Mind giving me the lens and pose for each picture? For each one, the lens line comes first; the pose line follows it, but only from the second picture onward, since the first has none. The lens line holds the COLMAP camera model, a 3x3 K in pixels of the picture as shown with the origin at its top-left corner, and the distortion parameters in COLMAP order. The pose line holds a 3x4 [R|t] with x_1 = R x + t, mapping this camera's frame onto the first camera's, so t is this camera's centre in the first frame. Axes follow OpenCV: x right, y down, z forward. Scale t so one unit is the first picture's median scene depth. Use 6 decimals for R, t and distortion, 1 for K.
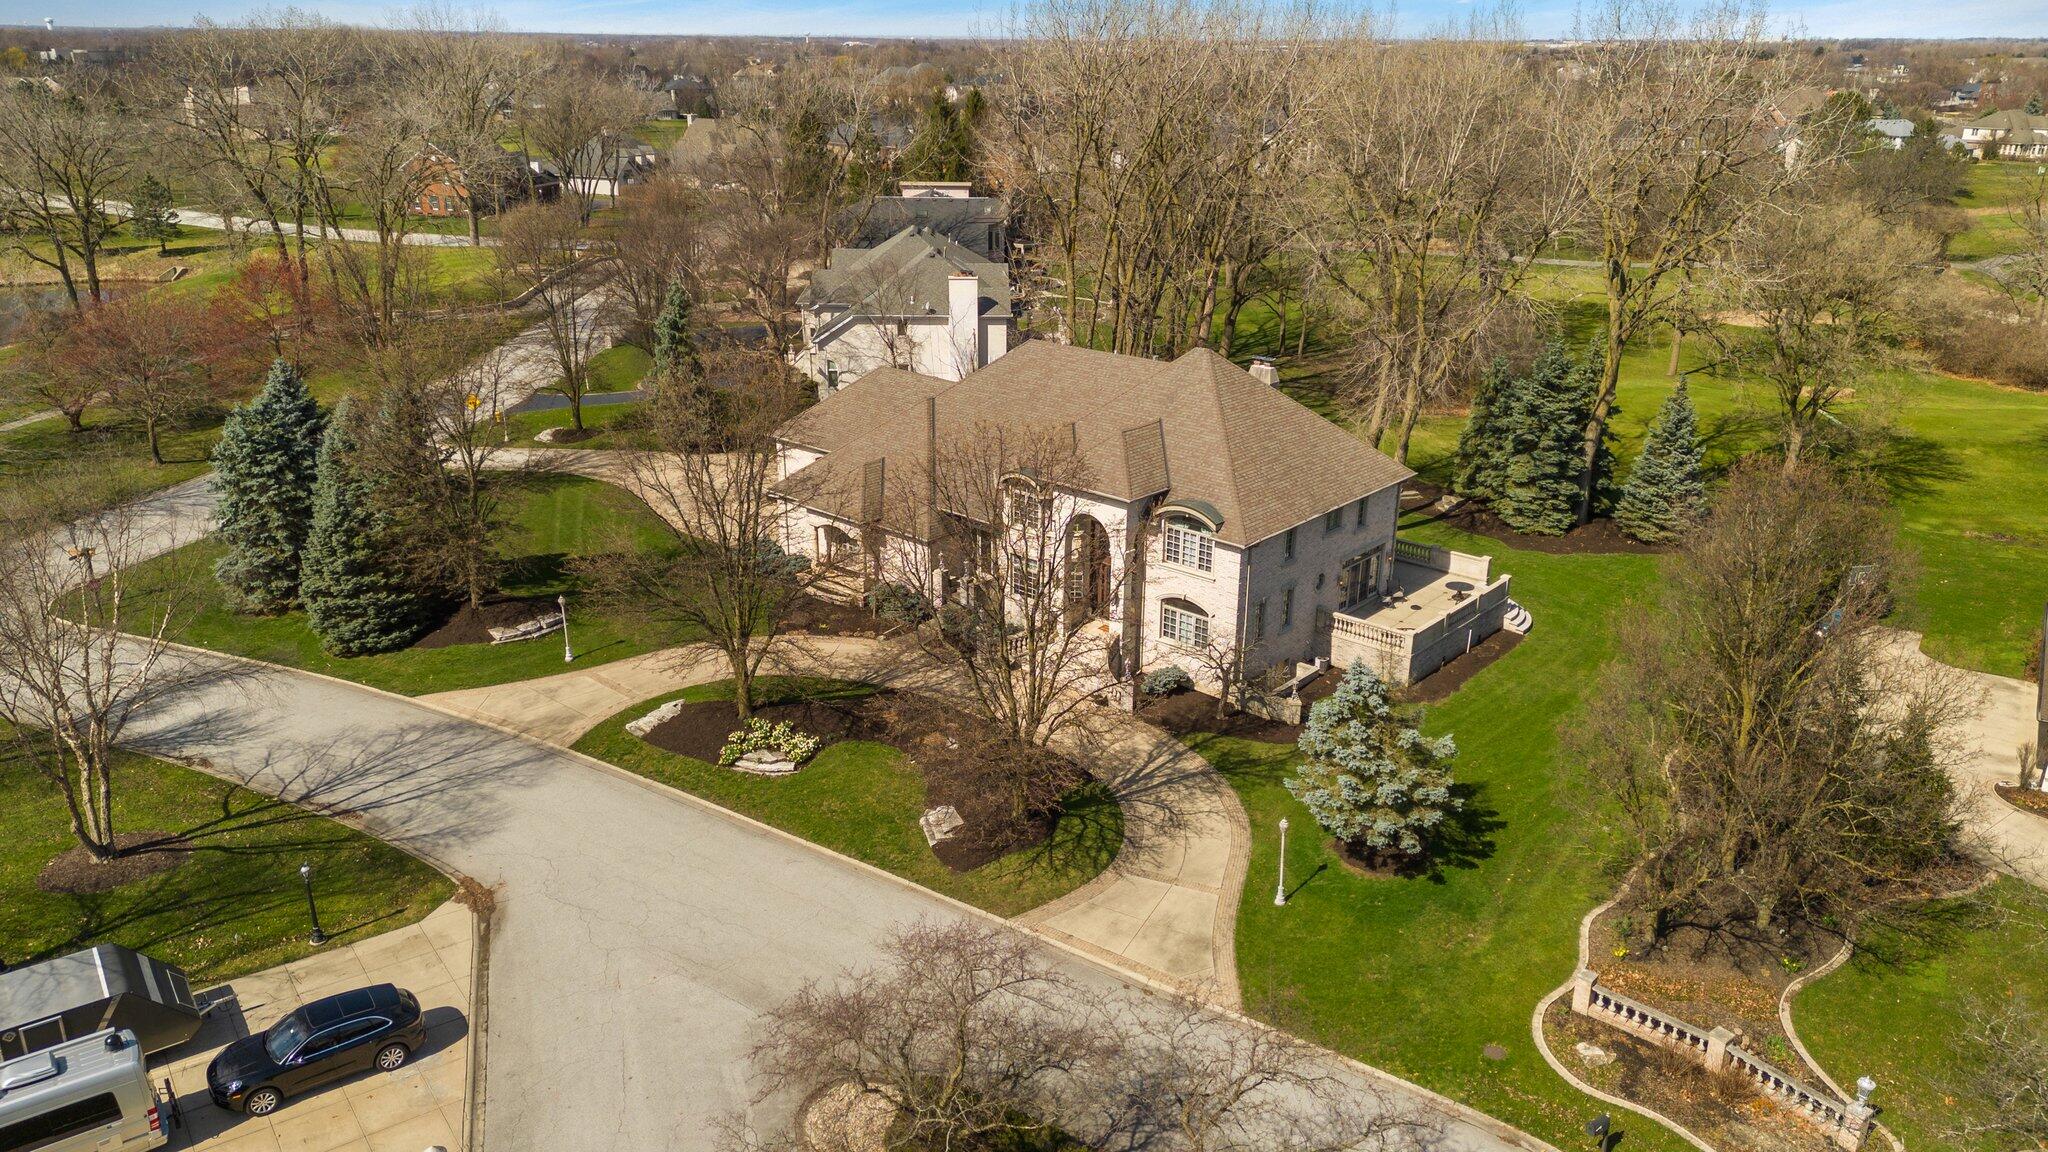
lens RADIAL K [[1433.6, 0, 1025.0], [0, 1433.6, 562.1], [0, 0, 1]] dist [0.099584, -0.091262]
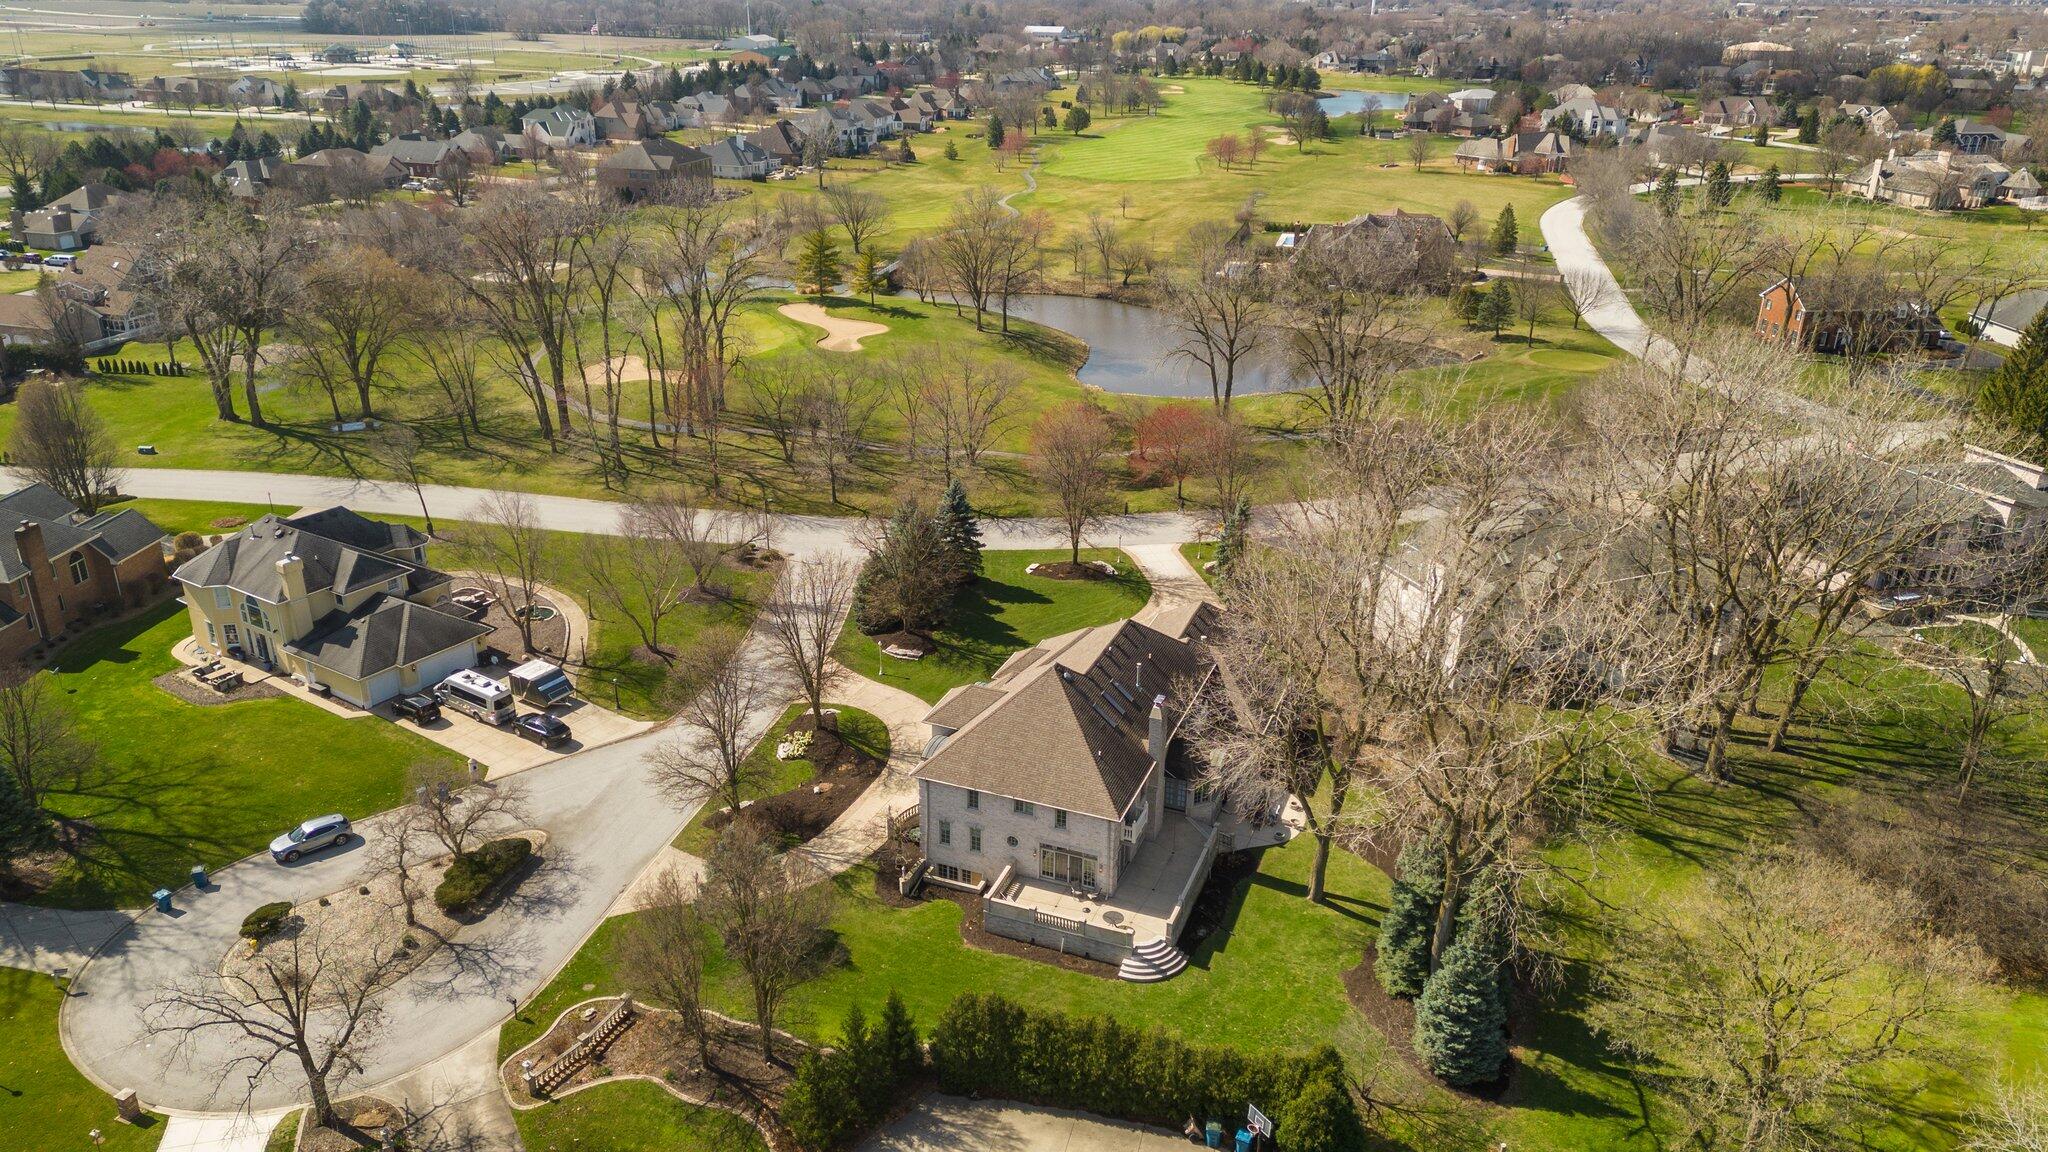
lens RADIAL K [[1433.6, 0, 1025.0], [0, 1433.6, 562.1], [0, 0, 1]] dist [0.099584, -0.091262]
pose [[0.346314, 0.351167, -0.869913, 1.396772], [-0.325421, 0.914686, 0.239690, -0.605603], [0.879868, 0.200080, 0.431045, 0.342516]]
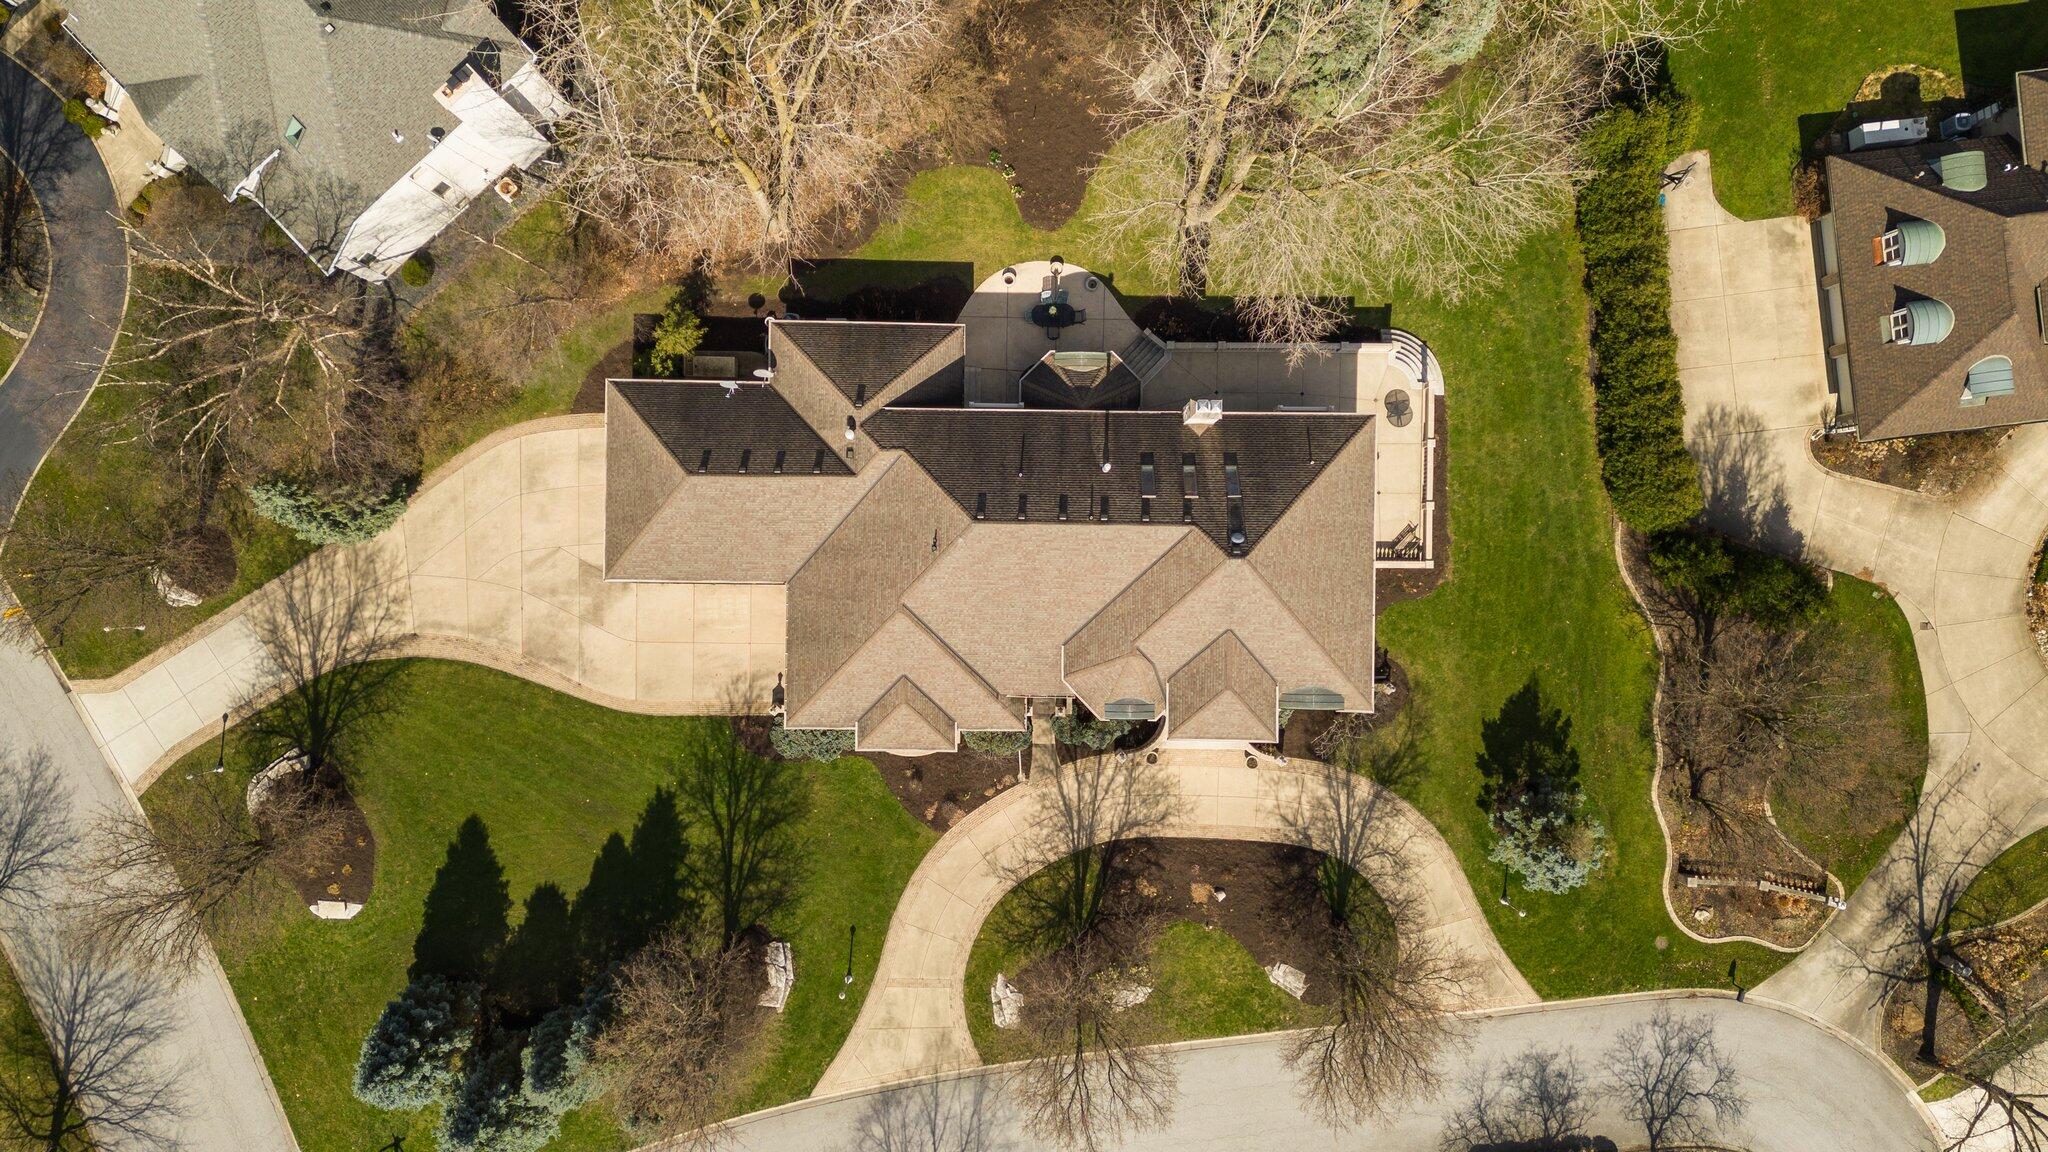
lens RADIAL K [[1433.6, 0, 1025.0], [0, 1433.6, 562.1], [0, 0, 1]] dist [0.099584, -0.091262]
pose [[0.756594, -0.653885, -0.000032, 0.013353], [0.217477, 0.251591, 0.943083, -1.142906], [-0.616660, -0.713538, 0.332557, 0.800235]]
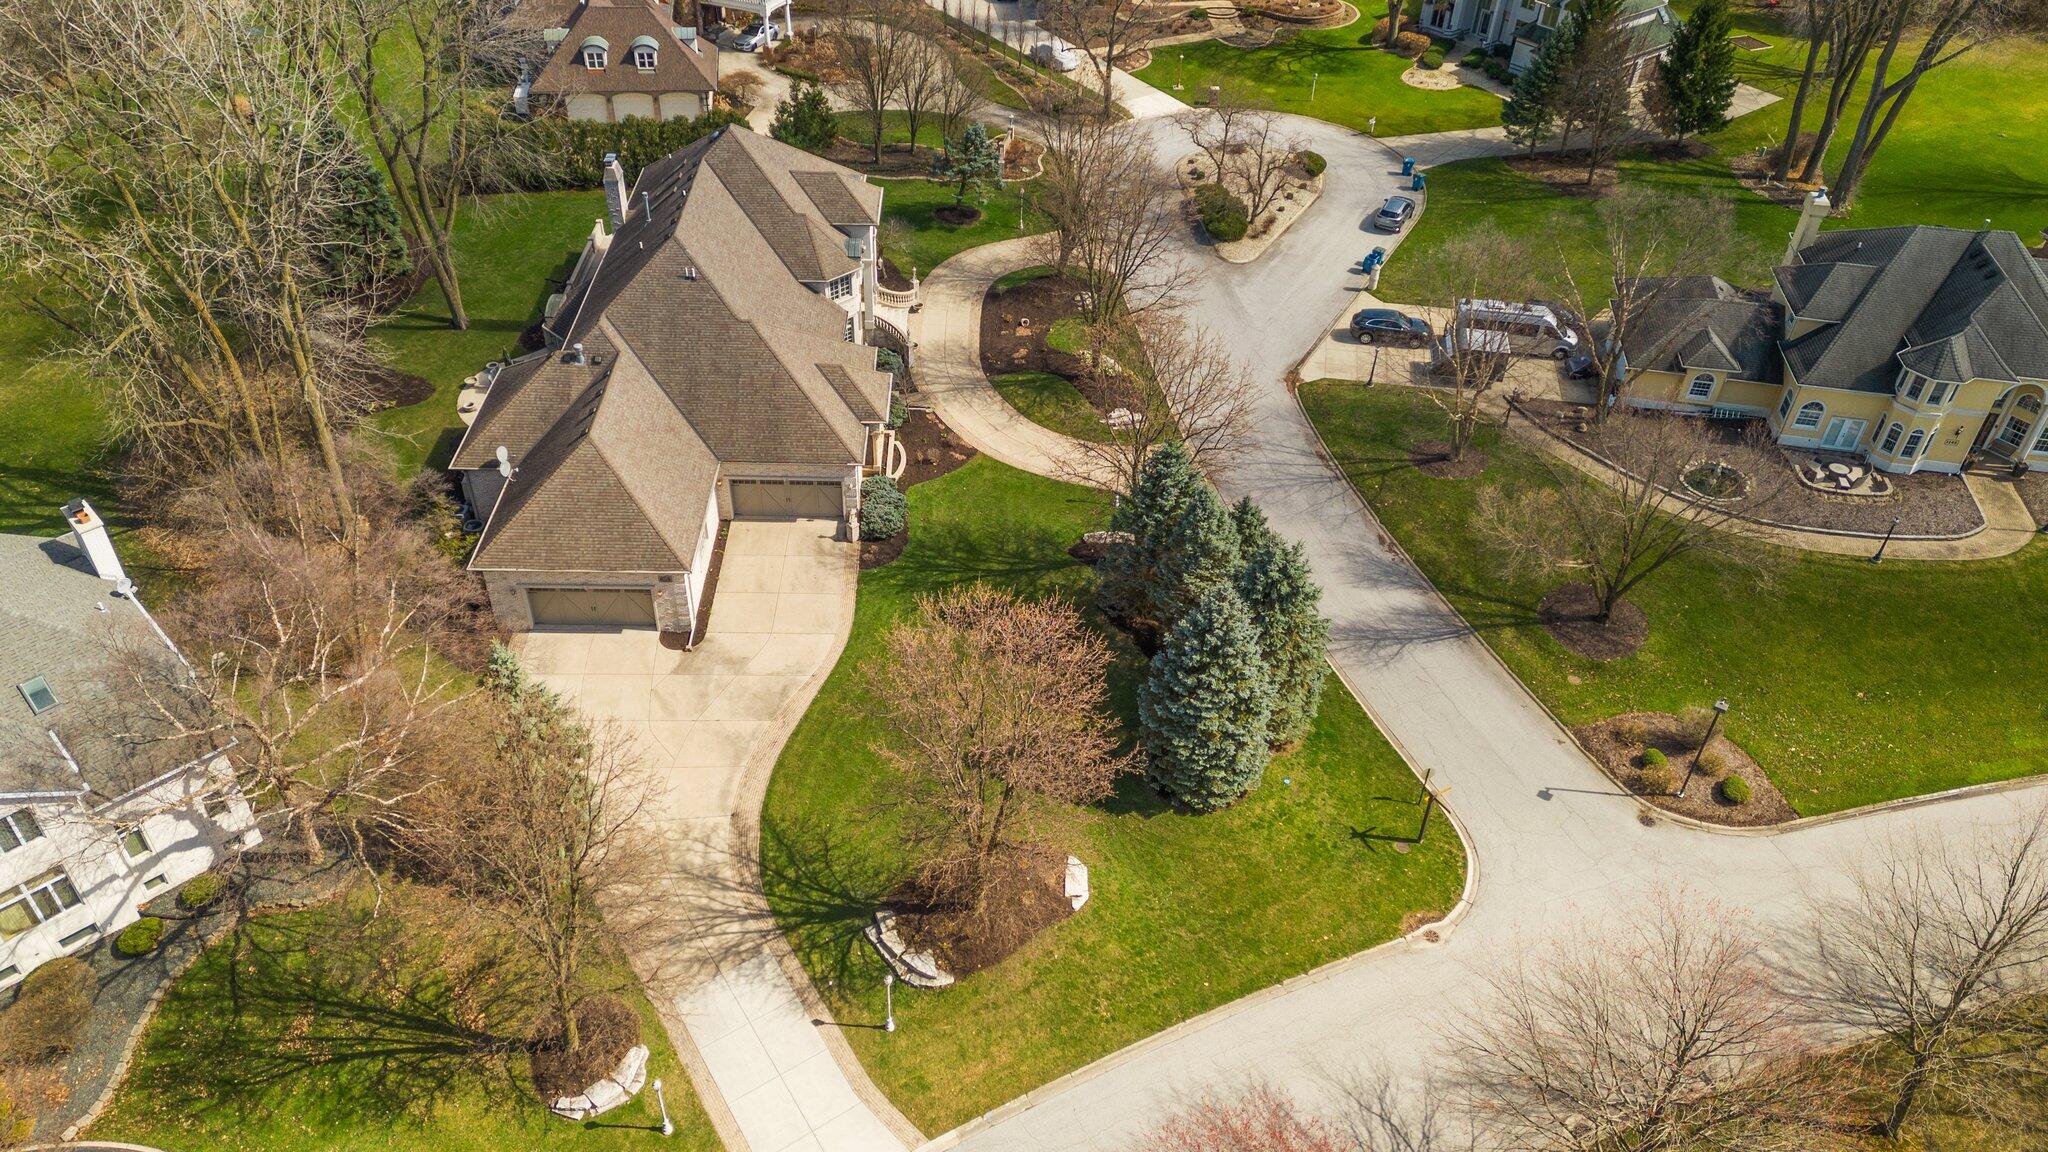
lens RADIAL K [[1433.6, 0, 1025.0], [0, 1433.6, 562.1], [0, 0, 1]] dist [0.099584, -0.091262]
pose [[-0.679706, -0.472500, 0.561020, -1.014847], [0.214195, 0.603664, 0.767926, -0.894931], [-0.701513, 0.642132, -0.309107, 1.532927]]
